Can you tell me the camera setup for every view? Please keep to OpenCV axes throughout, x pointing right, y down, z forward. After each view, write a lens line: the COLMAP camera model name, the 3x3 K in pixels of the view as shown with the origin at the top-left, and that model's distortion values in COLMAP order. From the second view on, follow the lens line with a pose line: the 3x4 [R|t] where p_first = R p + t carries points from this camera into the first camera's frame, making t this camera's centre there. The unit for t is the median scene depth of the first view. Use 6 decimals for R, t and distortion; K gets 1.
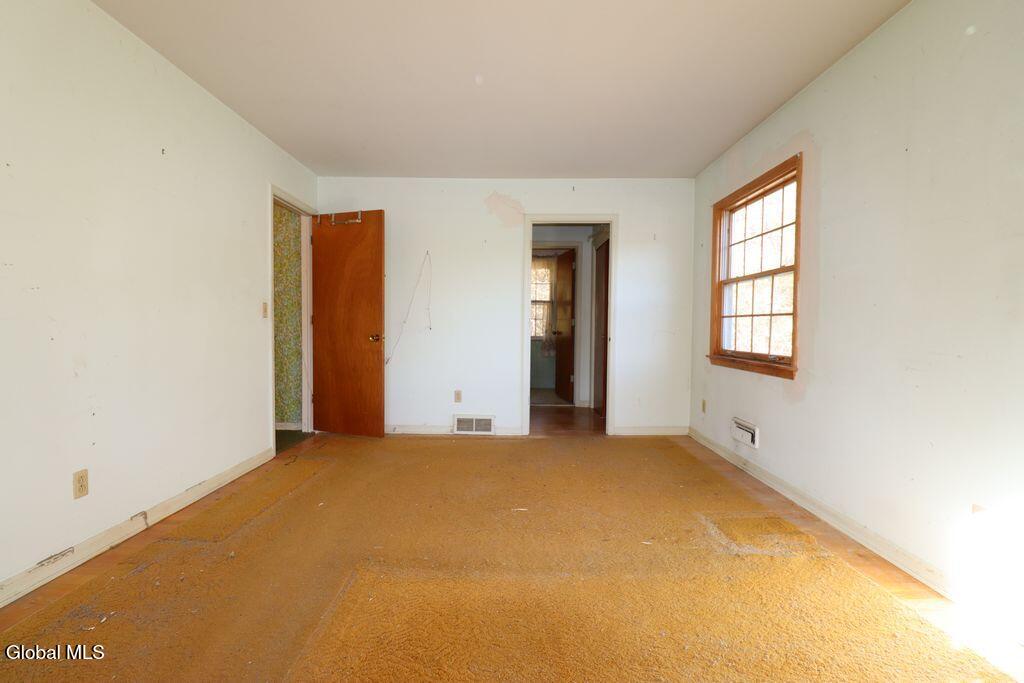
lens RADIAL K [[513.0, 0, 512.0], [0, 513.0, 341.5], [0, 0, 1]] dist [0.000113, -0.000062]
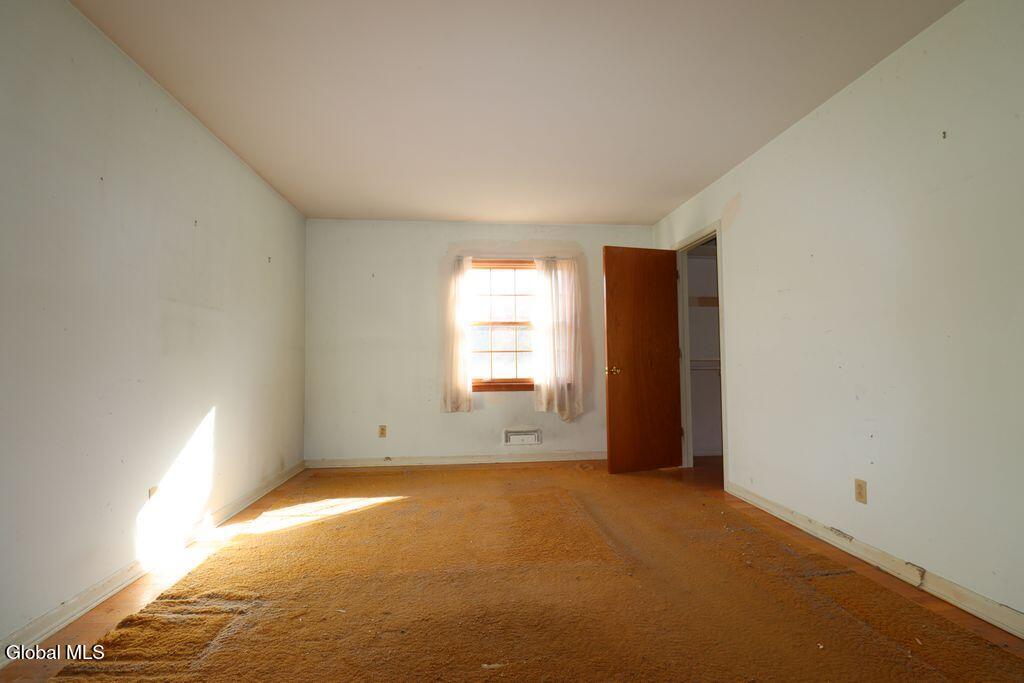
lens RADIAL K [[474.7, 0, 512.0], [0, 474.7, 341.5], [0, 0, 1]] dist [0.000352, -0.015010]
pose [[-0.995424, -0.001576, -0.095540, 0.059765], [0.000353, 0.999796, -0.020173, -0.044240], [0.095553, -0.020114, -0.995221, 2.005186]]
